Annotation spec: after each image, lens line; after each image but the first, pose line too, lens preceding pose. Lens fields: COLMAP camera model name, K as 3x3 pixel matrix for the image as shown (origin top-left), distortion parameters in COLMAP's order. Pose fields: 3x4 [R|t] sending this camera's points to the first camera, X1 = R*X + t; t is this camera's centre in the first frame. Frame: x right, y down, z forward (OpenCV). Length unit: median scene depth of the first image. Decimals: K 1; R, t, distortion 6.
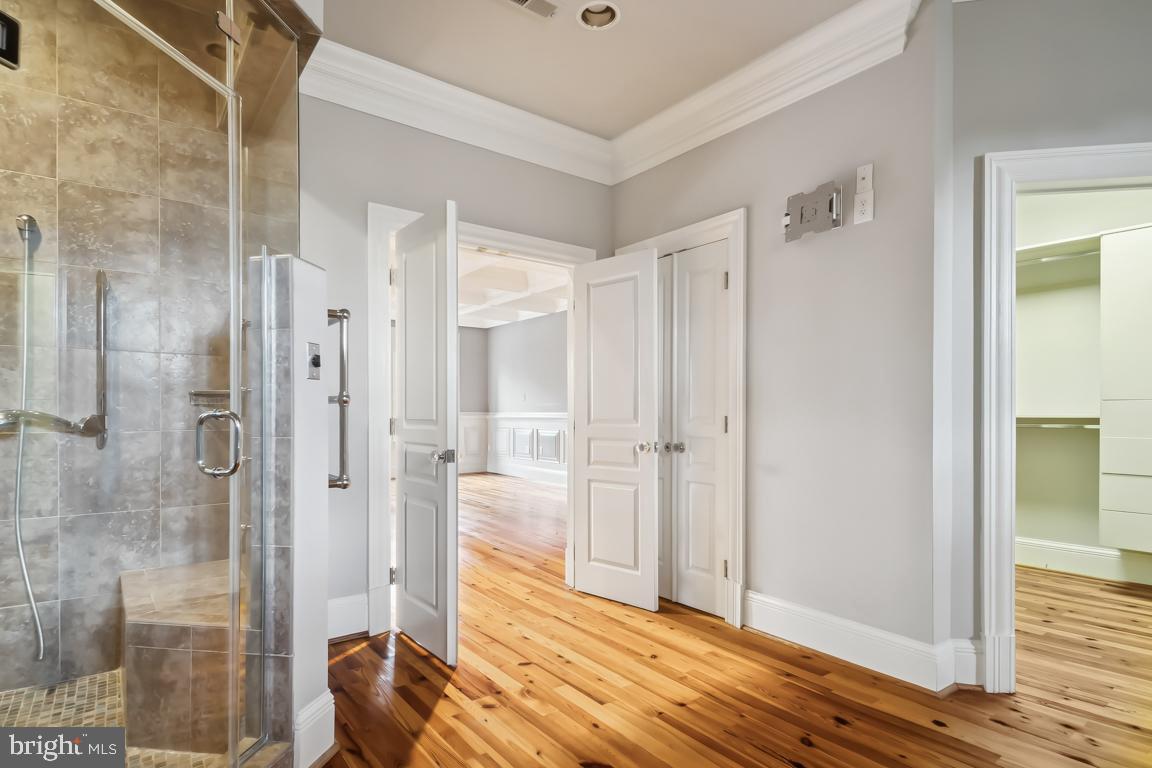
lens RADIAL K [[603.8, 0, 553.1], [0, 603.8, 411.1], [0, 0, 1]] dist [0.015927, -0.000047]
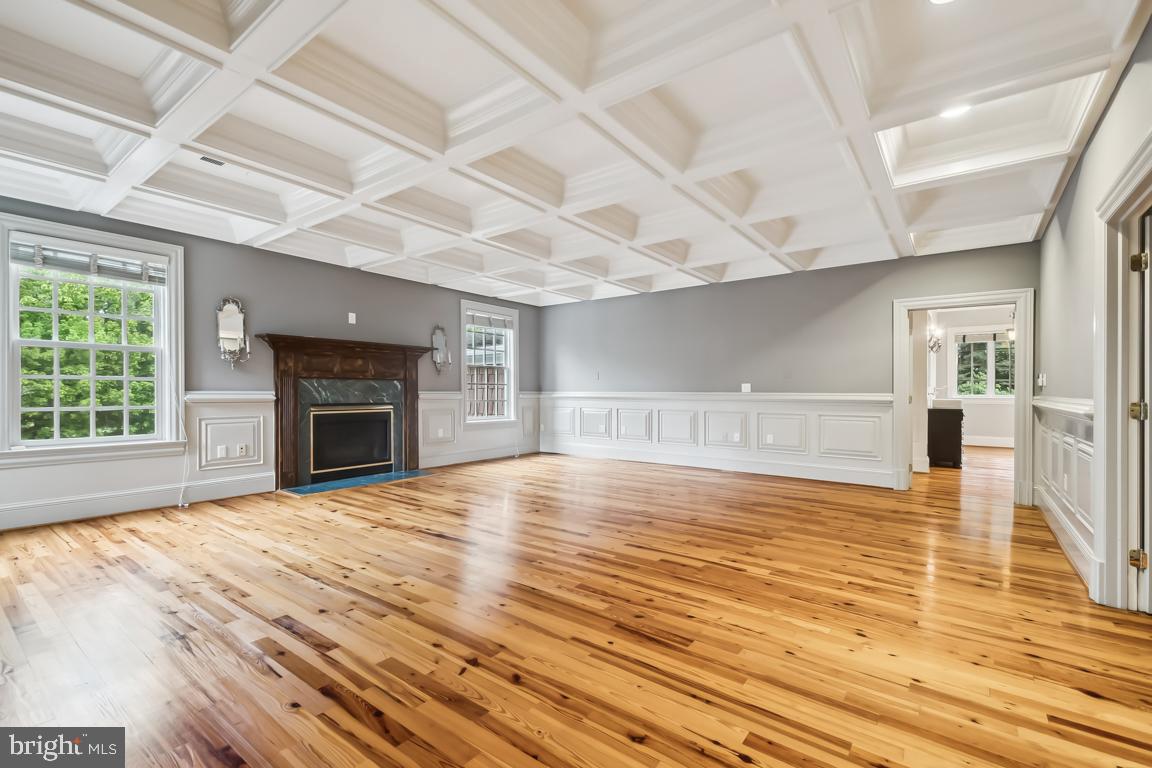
lens RADIAL K [[522.2, 0, 552.5], [0, 522.2, 388.4], [0, 0, 1]] dist [0.019924, -0.008183]
pose [[0.963451, -0.001965, 0.267877, -0.885264], [0.002254, 0.999997, -0.000772, -0.006025], [-0.267875, 0.001347, 0.963453, 0.515768]]
